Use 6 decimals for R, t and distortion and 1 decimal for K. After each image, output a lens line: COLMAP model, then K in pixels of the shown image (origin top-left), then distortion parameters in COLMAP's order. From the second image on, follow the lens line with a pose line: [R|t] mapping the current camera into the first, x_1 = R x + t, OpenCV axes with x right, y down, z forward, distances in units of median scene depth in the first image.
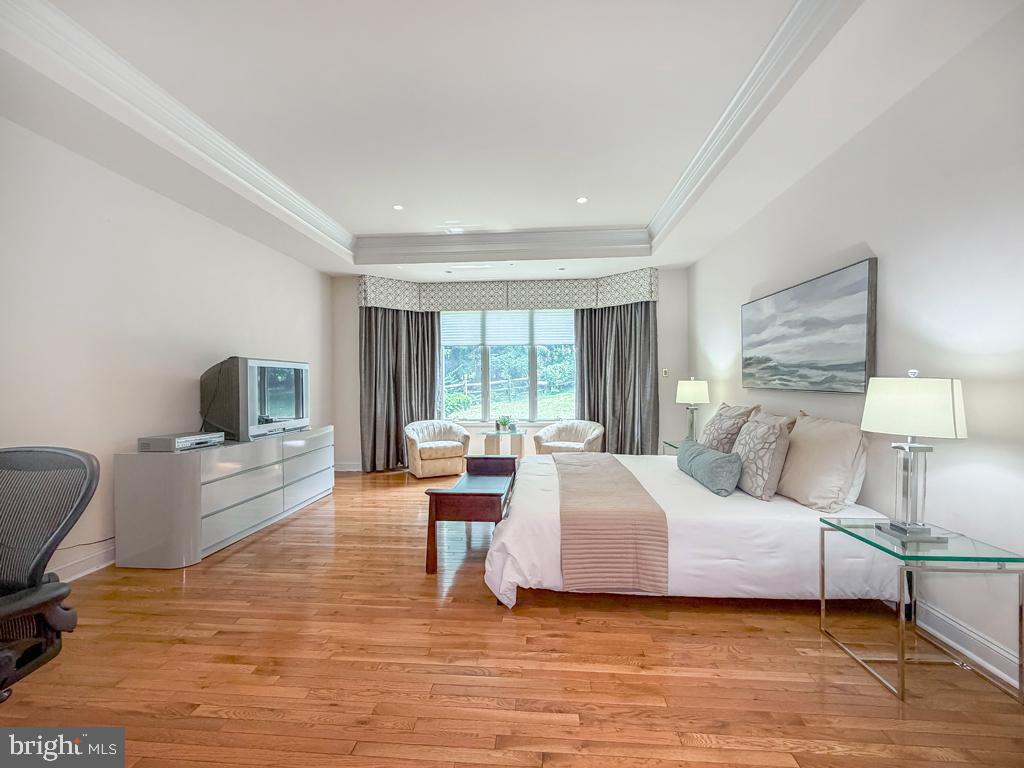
lens RADIAL K [[414.1, 0, 512.0], [0, 414.1, 384.0], [0, 0, 1]] dist [-0.001596, -0.000207]
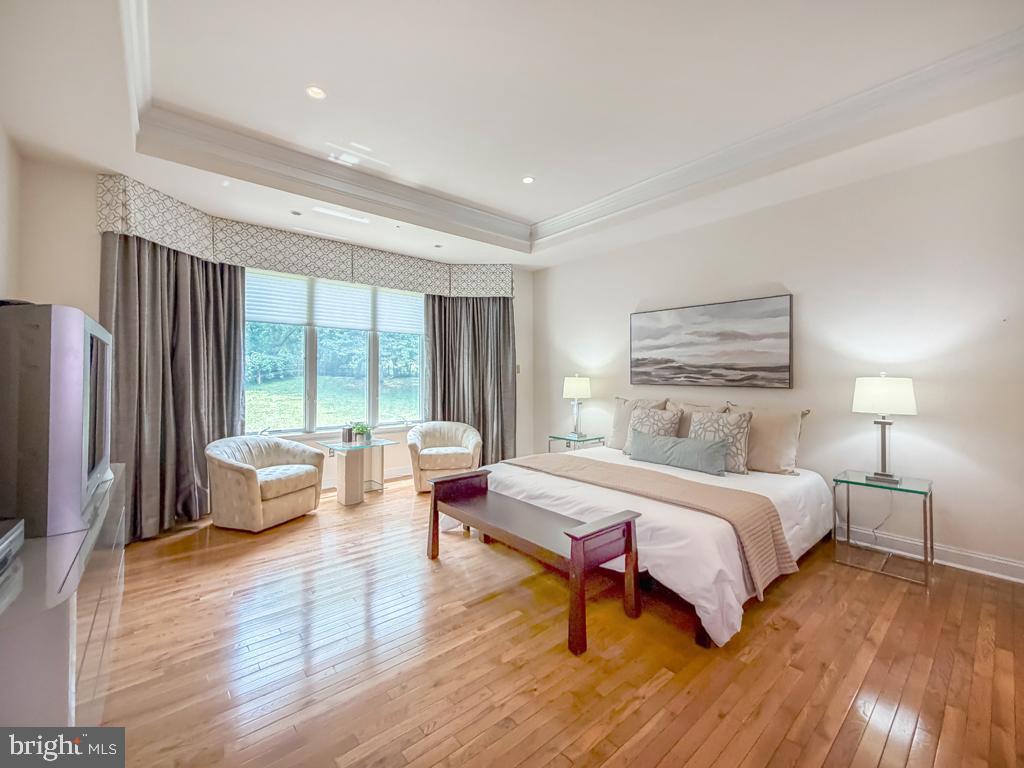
lens RADIAL K [[423.0, 0, 510.4], [0, 423.0, 366.8], [0, 0, 1]] dist [-0.000309, 0.000004]
pose [[0.721948, 0.025635, 0.691472, -0.395322], [-0.004113, 0.999455, -0.032759, 0.000966], [-0.691935, 0.020807, 0.721660, 0.282920]]
